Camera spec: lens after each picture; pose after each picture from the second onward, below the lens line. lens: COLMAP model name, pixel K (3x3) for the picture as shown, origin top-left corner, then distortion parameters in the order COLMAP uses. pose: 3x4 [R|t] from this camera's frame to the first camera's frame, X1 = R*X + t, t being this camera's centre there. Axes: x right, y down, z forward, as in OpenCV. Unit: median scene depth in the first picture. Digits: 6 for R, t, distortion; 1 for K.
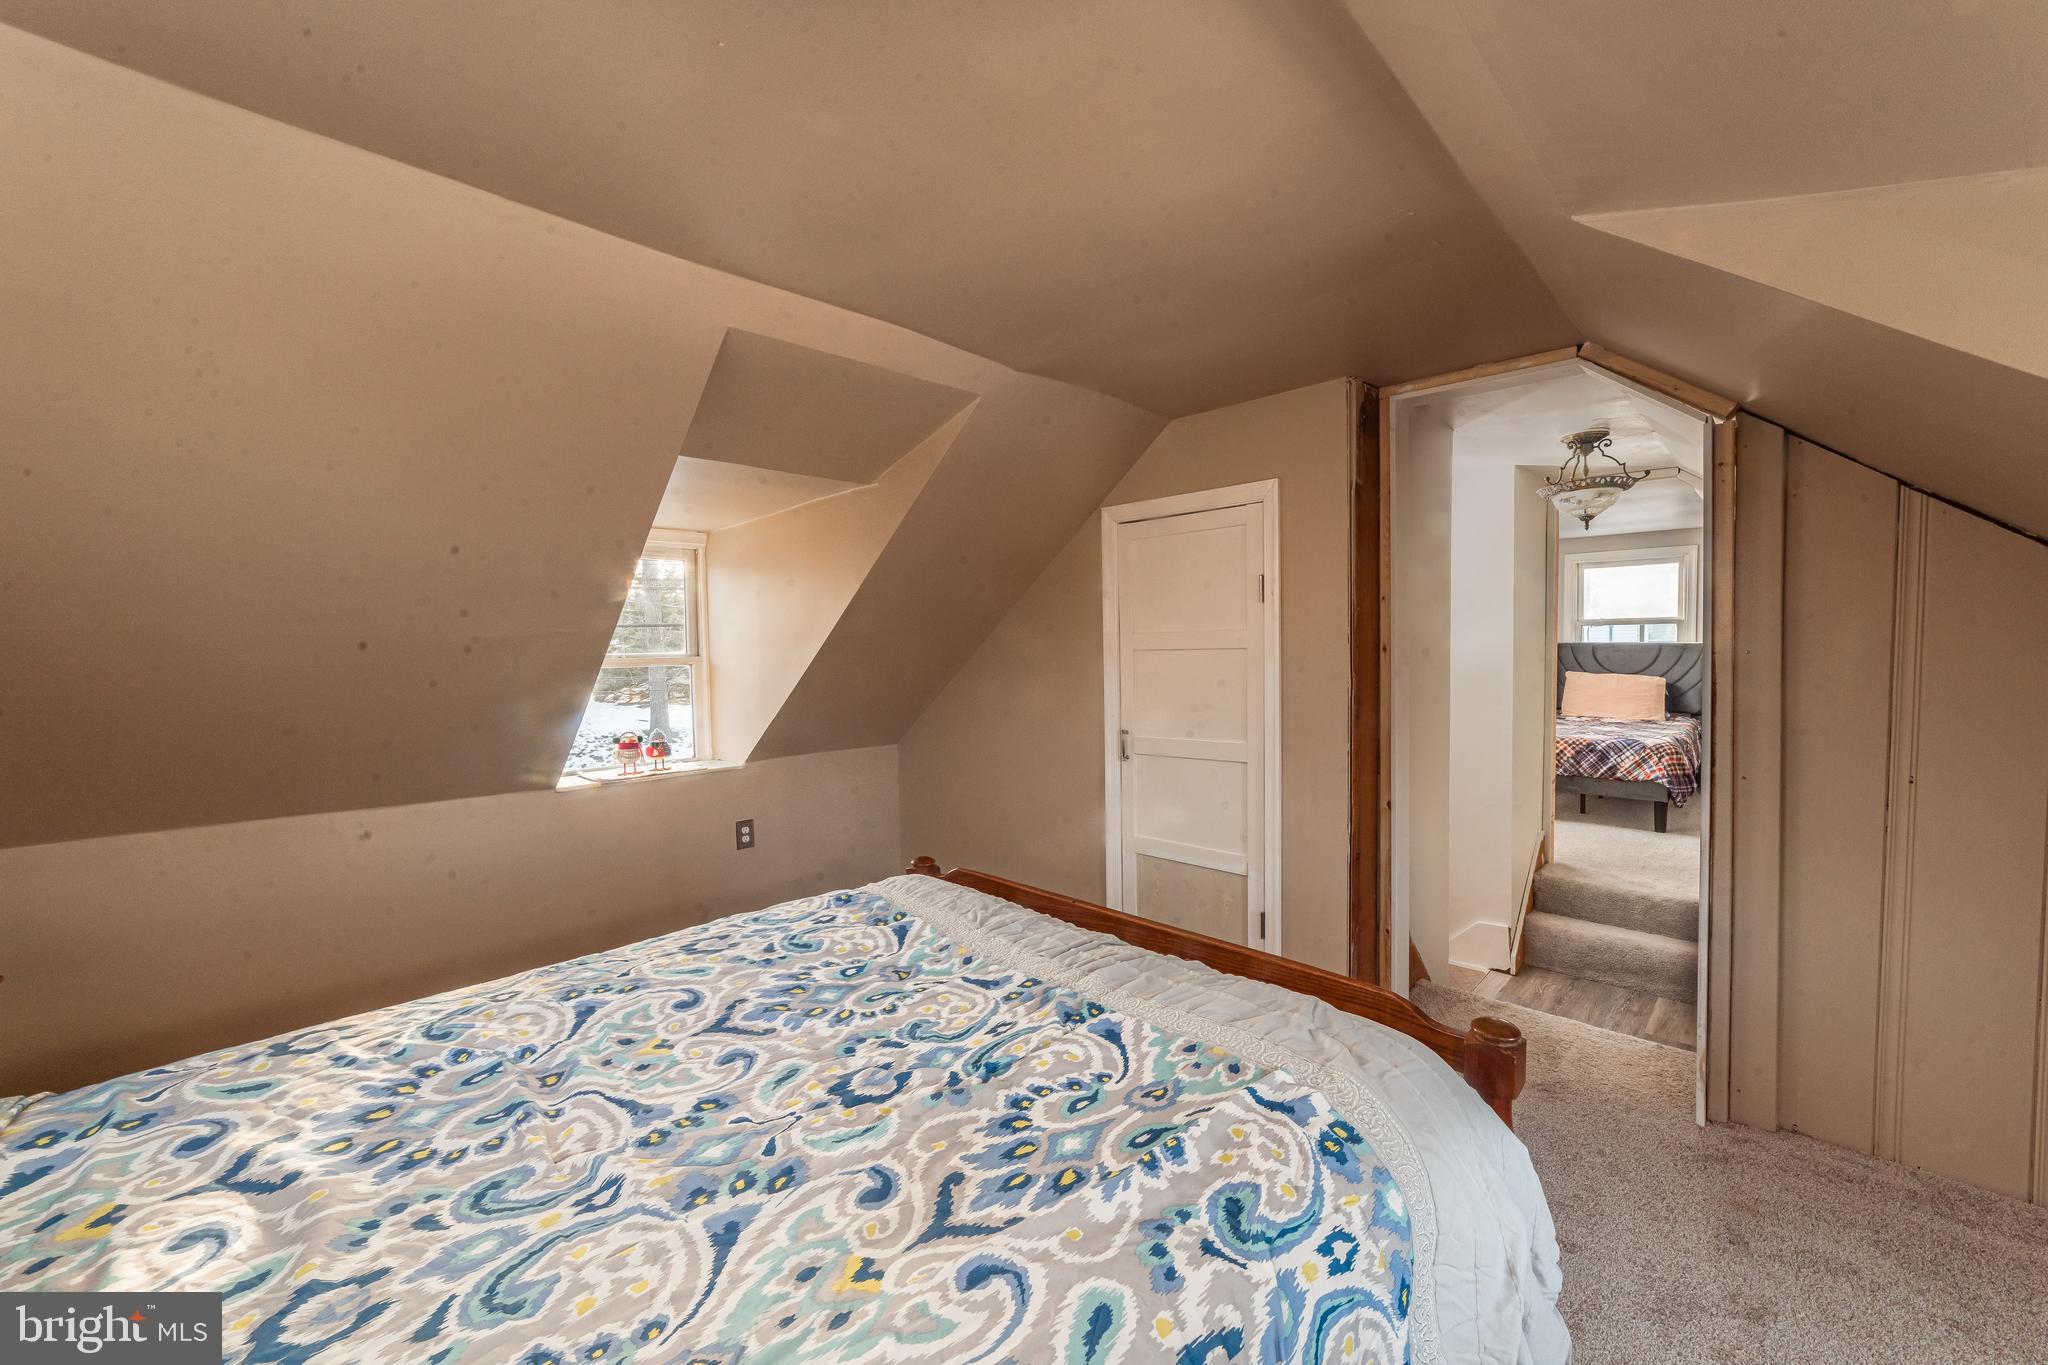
lens RADIAL K [[793.7, 0, 1030.1], [0, 793.7, 700.1], [0, 0, 1]] dist [-0.039314, 0.018188]
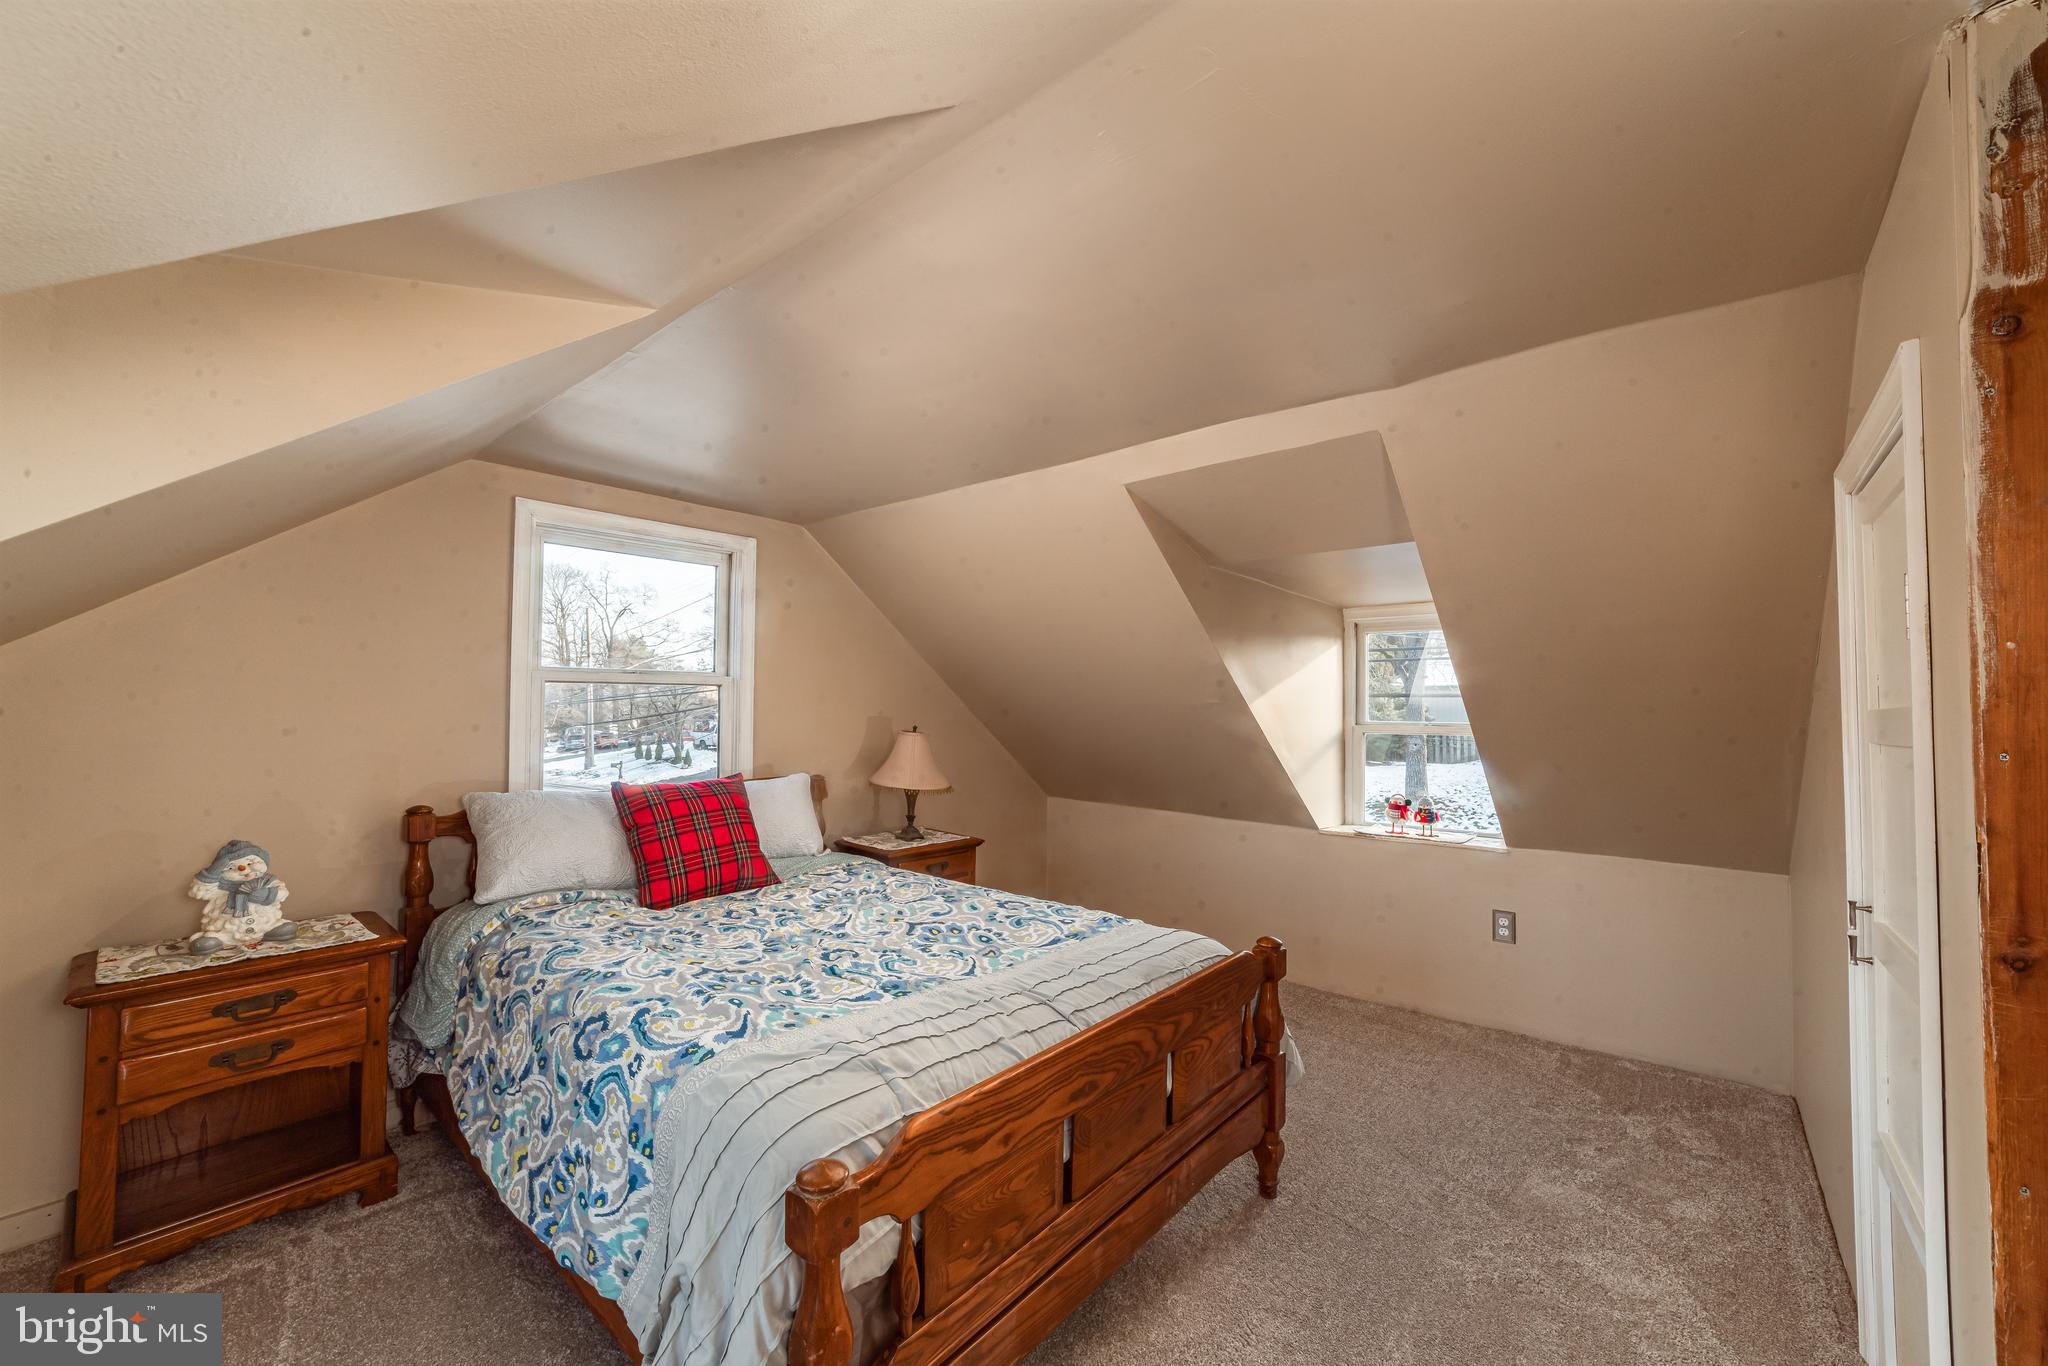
lens RADIAL K [[793.7, 0, 1030.1], [0, 793.7, 700.6], [0, 0, 1]] dist [-0.039314, 0.018188]
pose [[0.078928, 0.006565, -0.996859, 1.381170], [-0.087988, 0.996121, -0.000406, -0.112148], [0.992990, 0.087743, 0.079199, 1.045458]]
